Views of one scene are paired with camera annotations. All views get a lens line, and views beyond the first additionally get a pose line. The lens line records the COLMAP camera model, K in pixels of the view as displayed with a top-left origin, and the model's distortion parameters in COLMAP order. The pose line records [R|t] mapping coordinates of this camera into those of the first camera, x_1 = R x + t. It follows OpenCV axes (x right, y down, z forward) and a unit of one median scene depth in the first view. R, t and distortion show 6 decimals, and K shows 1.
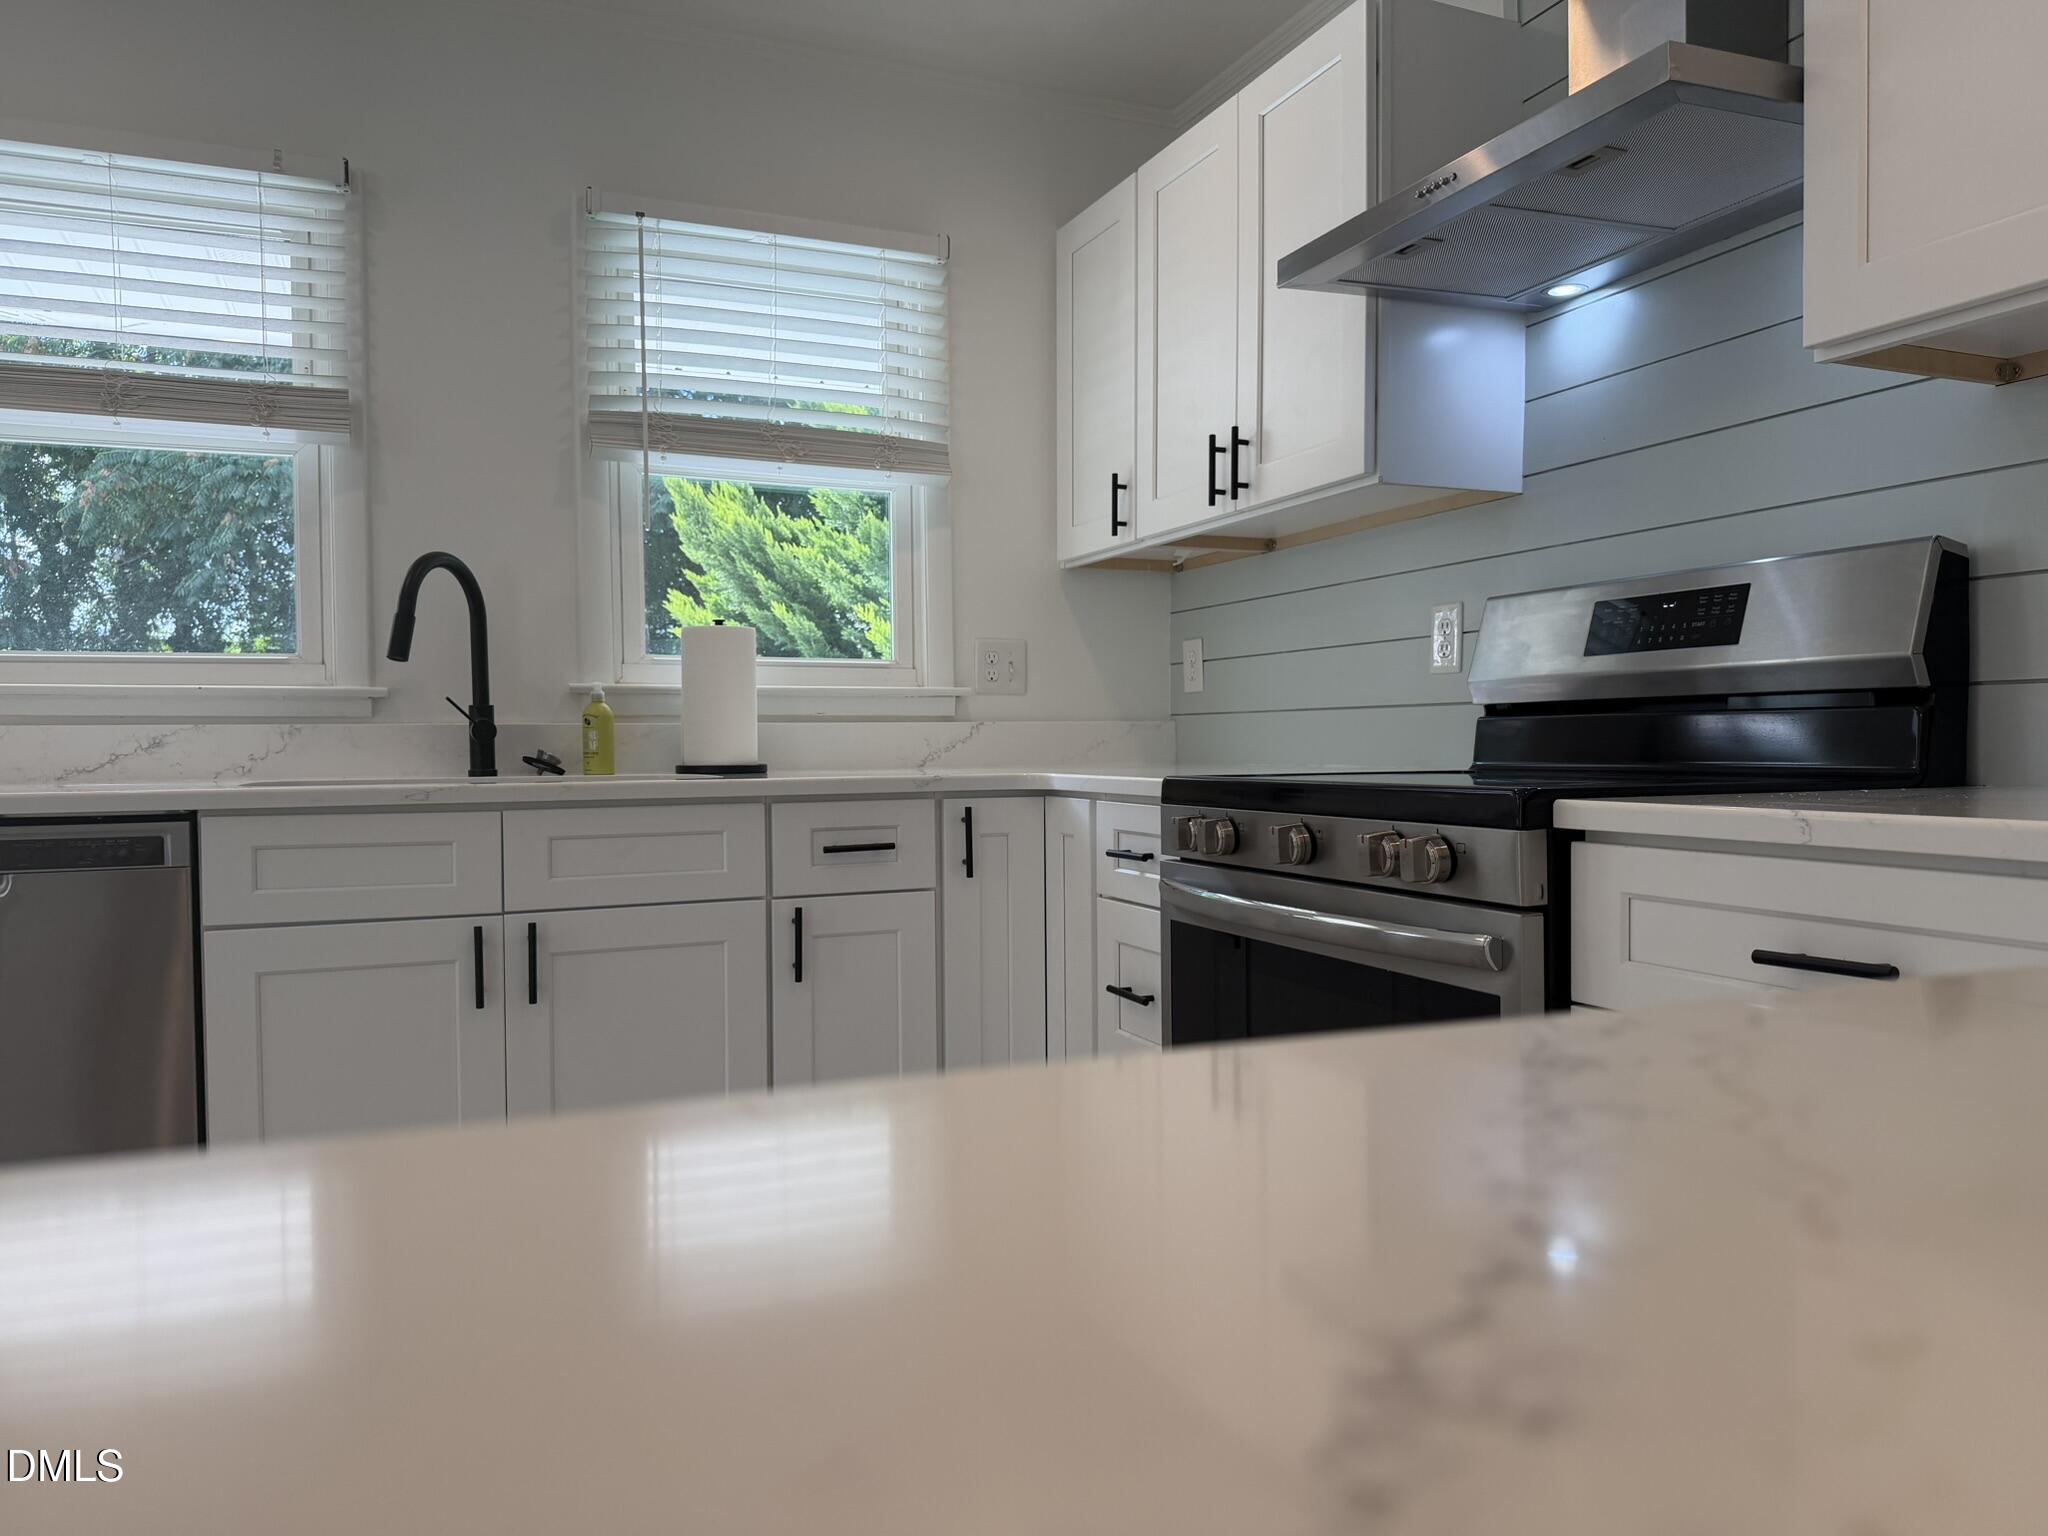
lens RADIAL K [[1430.3, 0, 995.1], [0, 1430.3, 791.3], [0, 0, 1]] dist [0.044568, -0.053285]
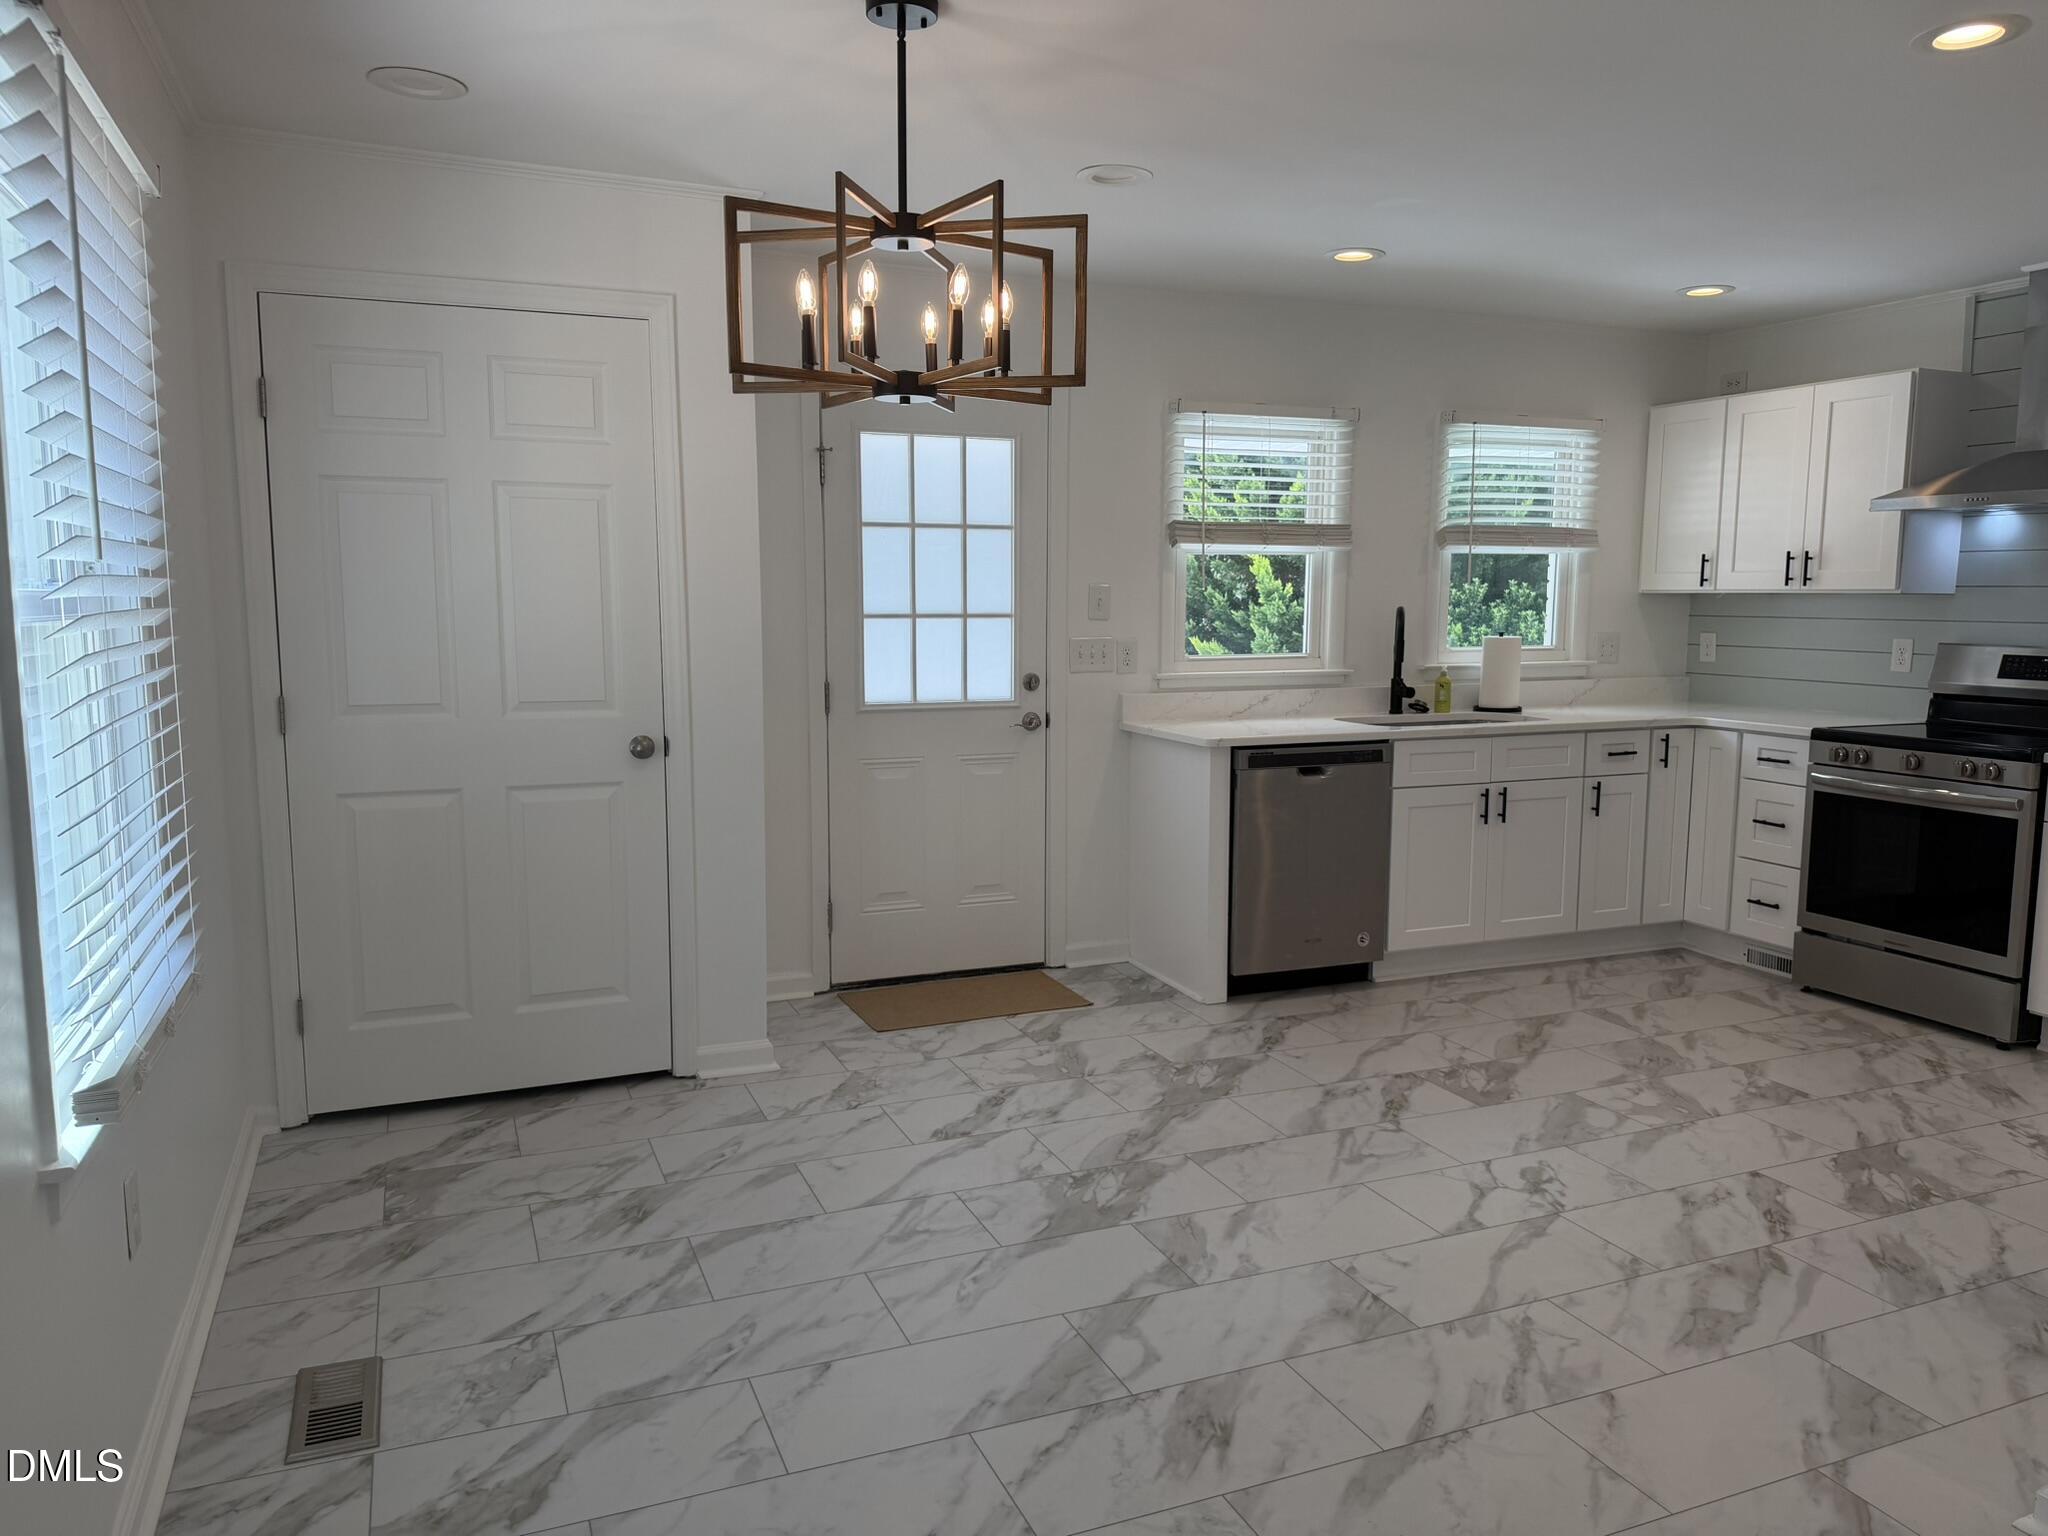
lens RADIAL K [[1430.3, 0, 1020.5], [0, 1430.3, 765.9], [0, 0, 1]] dist [0.044568, -0.053285]
pose [[0.999934, 0.009686, -0.006211, -0.946543], [-0.009135, 0.996477, 0.083366, -0.108616], [0.006996, -0.083304, 0.996500, -1.098300]]
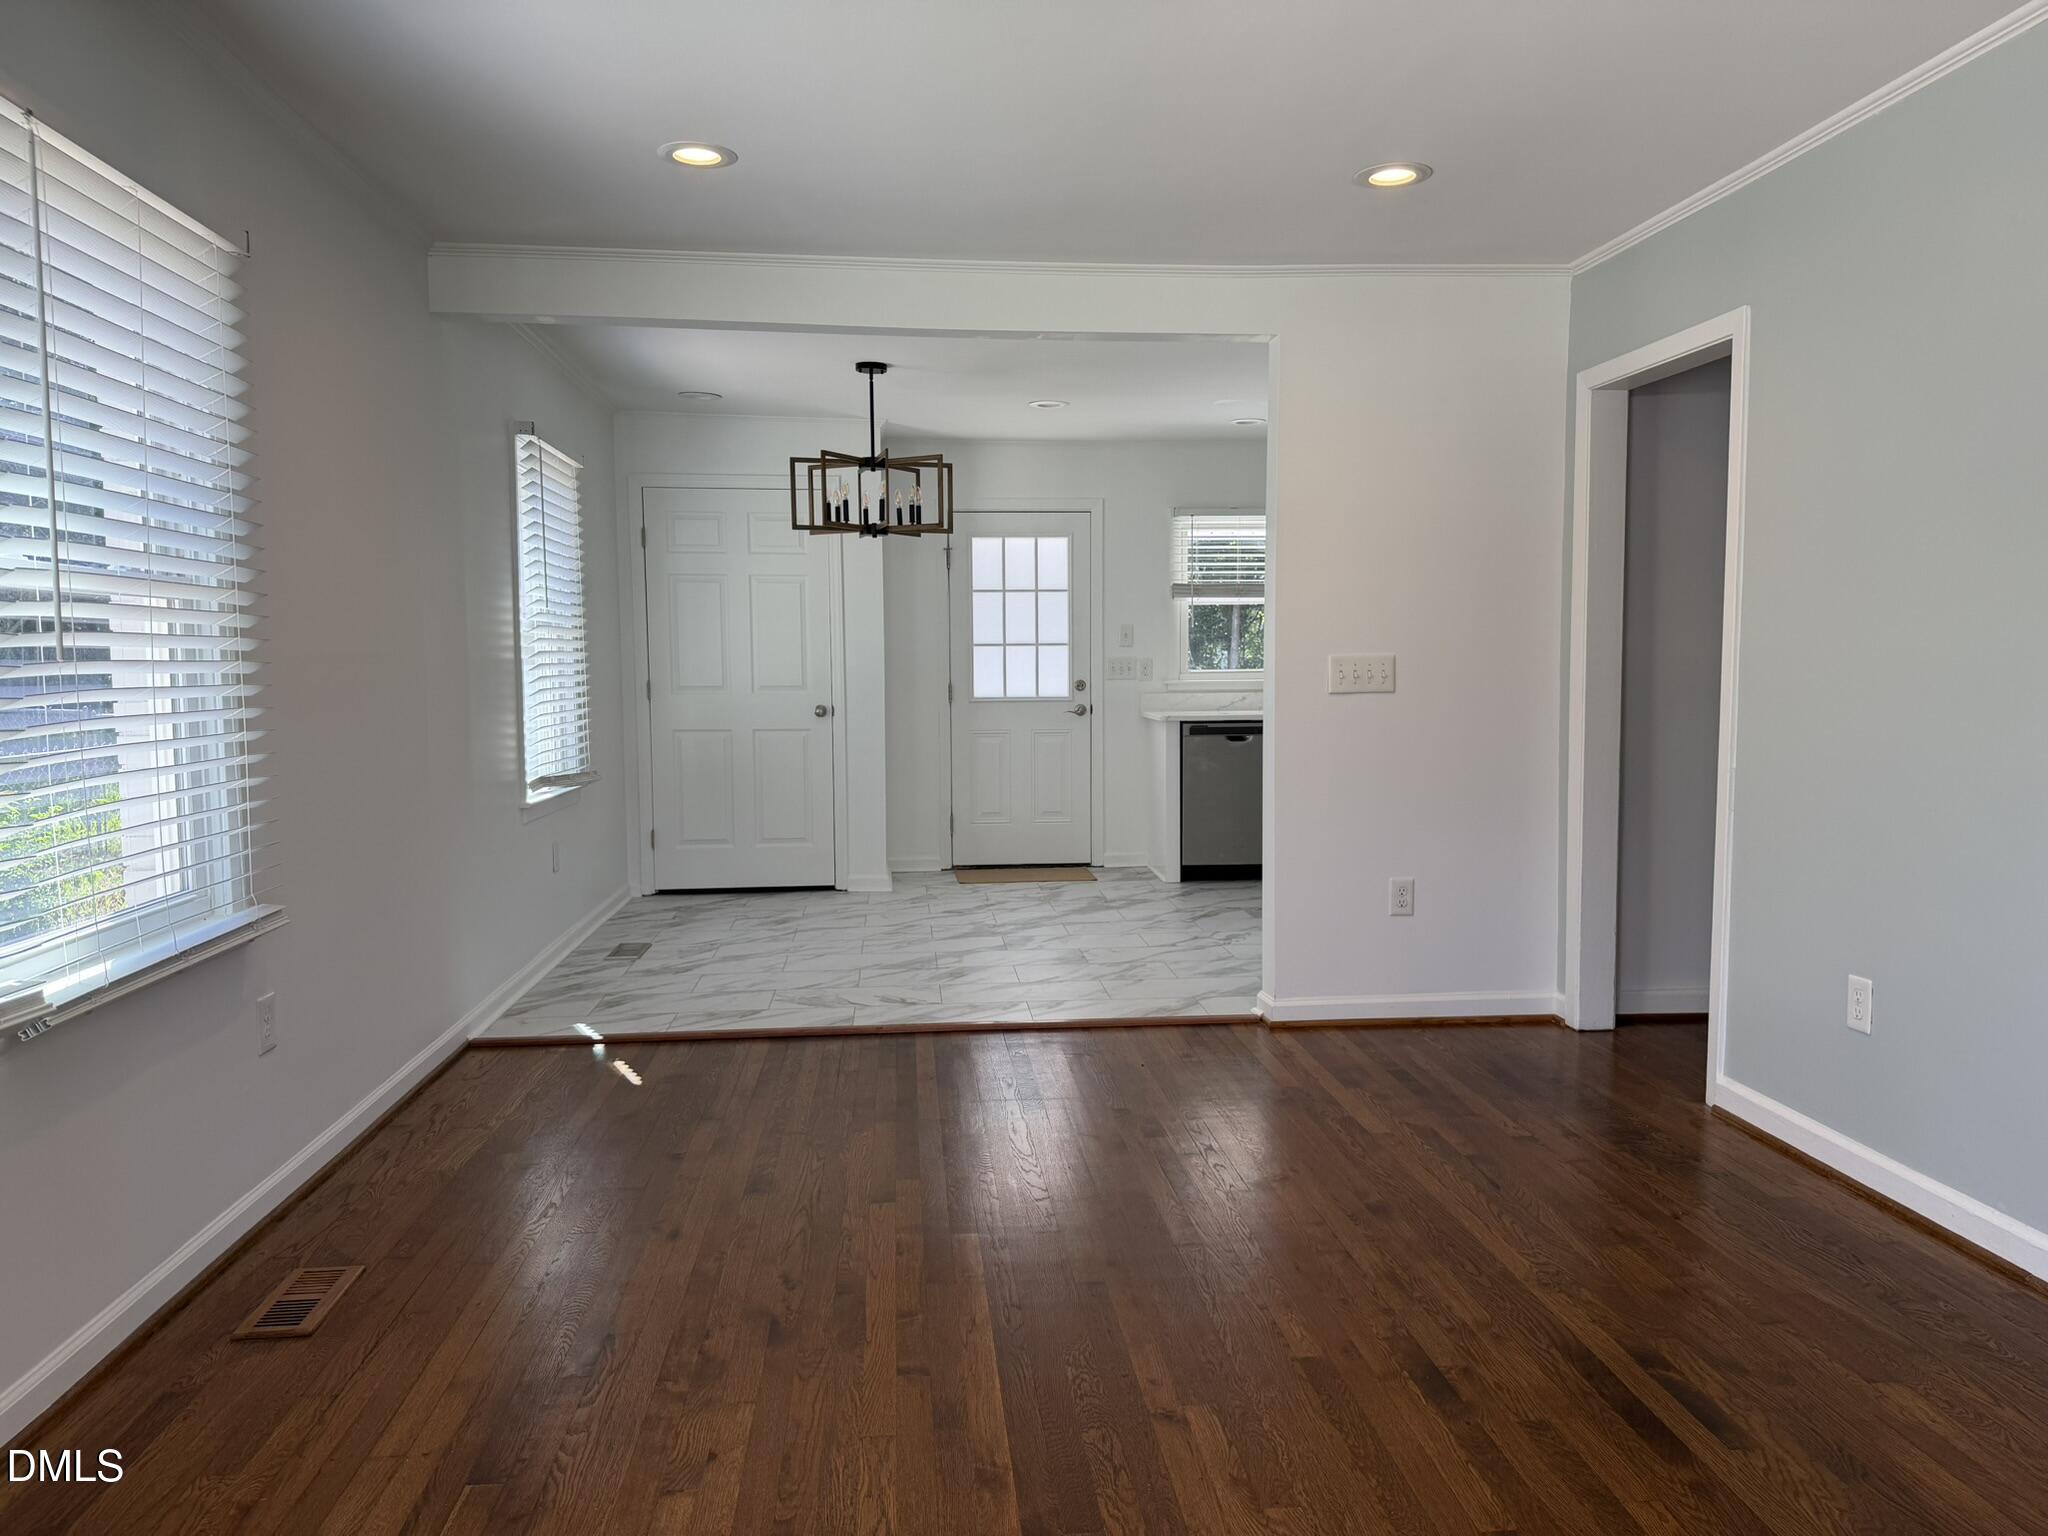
lens RADIAL K [[1430.3, 0, 1007.7], [0, 1430.3, 764.0], [0, 0, 1]] dist [0.044568, -0.053285]
pose [[0.945460, 0.021929, -0.324999, -0.059787], [-0.010441, 0.999259, 0.037047, -0.000636], [0.325571, -0.031633, 0.944988, -2.187609]]
